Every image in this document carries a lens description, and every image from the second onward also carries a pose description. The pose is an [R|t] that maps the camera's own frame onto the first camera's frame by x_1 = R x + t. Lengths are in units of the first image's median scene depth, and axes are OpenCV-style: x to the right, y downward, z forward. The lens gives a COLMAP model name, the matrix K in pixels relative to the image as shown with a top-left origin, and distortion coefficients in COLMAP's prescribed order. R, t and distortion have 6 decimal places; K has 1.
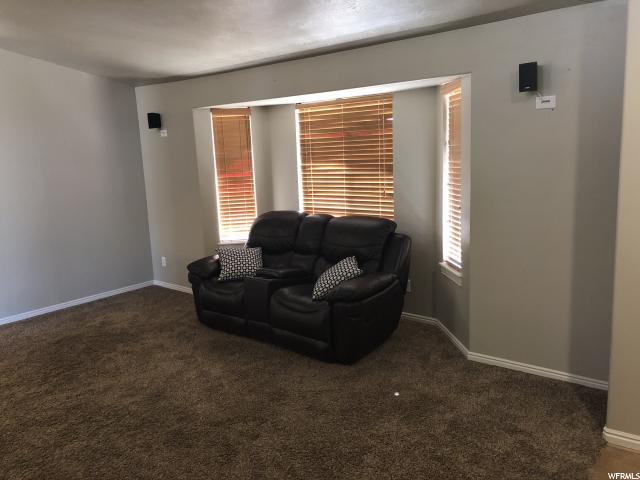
lens RADIAL K [[518.6, 0, 325.9], [0, 518.6, 243.6], [0, 0, 1]] dist [0.042196, -0.057292]
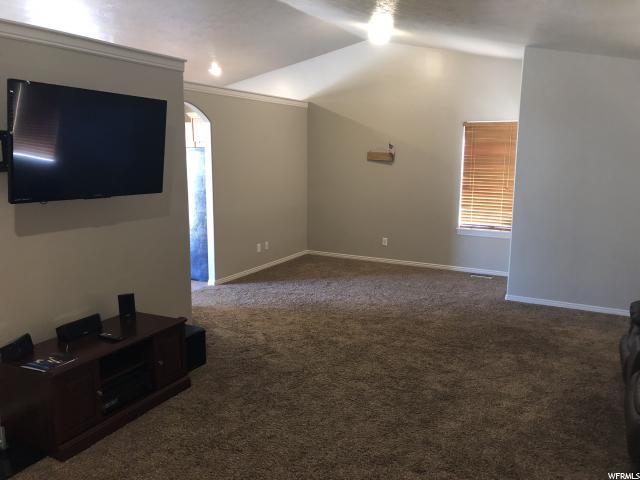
lens RADIAL K [[518.6, 0, 322.0], [0, 518.6, 238.9], [0, 0, 1]] dist [0.042196, -0.057292]
pose [[0.197660, 0.213167, -0.956813, 0.461606], [-0.196450, 0.964883, 0.174382, -0.117518], [0.960384, 0.153497, 0.232595, 0.392683]]
